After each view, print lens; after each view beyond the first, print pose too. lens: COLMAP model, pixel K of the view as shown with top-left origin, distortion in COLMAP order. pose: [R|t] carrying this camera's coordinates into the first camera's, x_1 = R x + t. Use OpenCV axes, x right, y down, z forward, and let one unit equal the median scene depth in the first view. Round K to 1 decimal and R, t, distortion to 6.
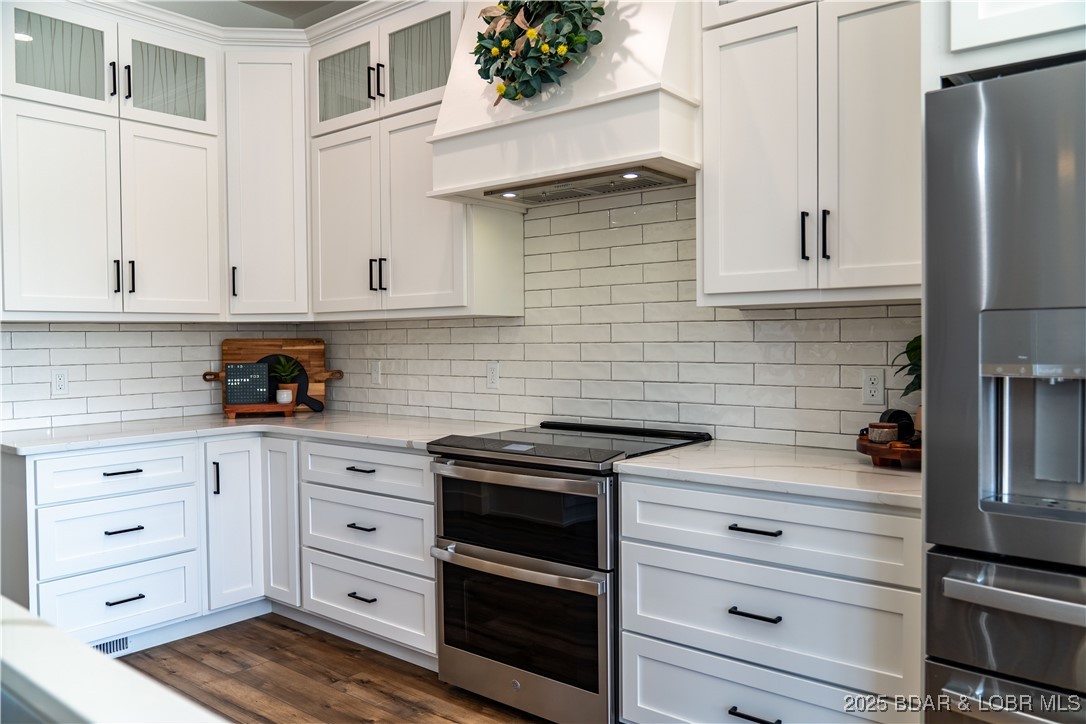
lens RADIAL K [[823.3, 0, 543.0], [0, 823.3, 362.0], [0, 0, 1]] dist [-0.005064, -0.002832]
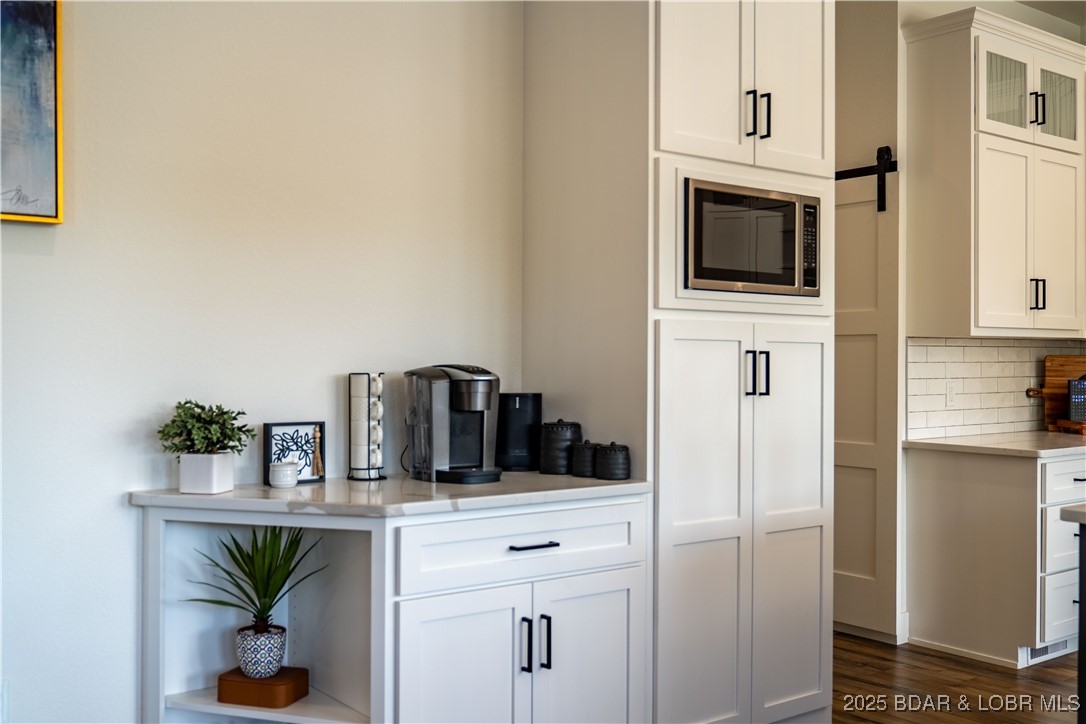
lens RADIAL K [[1090.4, 0, 543.0], [0, 1090.4, 362.0], [0, 0, 1]] dist [-0.003411, -0.005590]
pose [[0.973810, 0.013245, -0.226979, -0.827703], [-0.019157, 0.999532, -0.023863, 0.028178], [0.226556, 0.027586, 0.973607, -0.504710]]
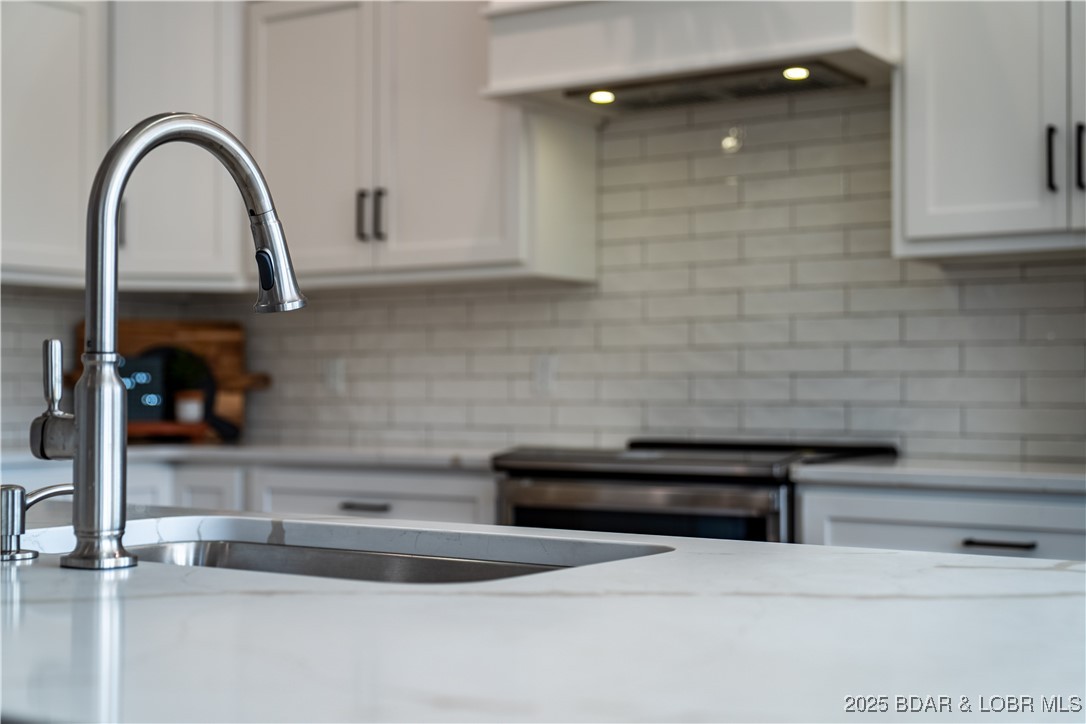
lens RADIAL K [[1599.3, 0, 543.0], [0, 1599.3, 362.0], [0, 0, 1]] dist [0.005084, 0.015390]
pose [[0.995916, 0.012848, 0.089371, -0.183160], [-0.008597, 0.998820, -0.047797, 0.070818], [-0.089880, 0.046833, 0.994851, -0.270722]]
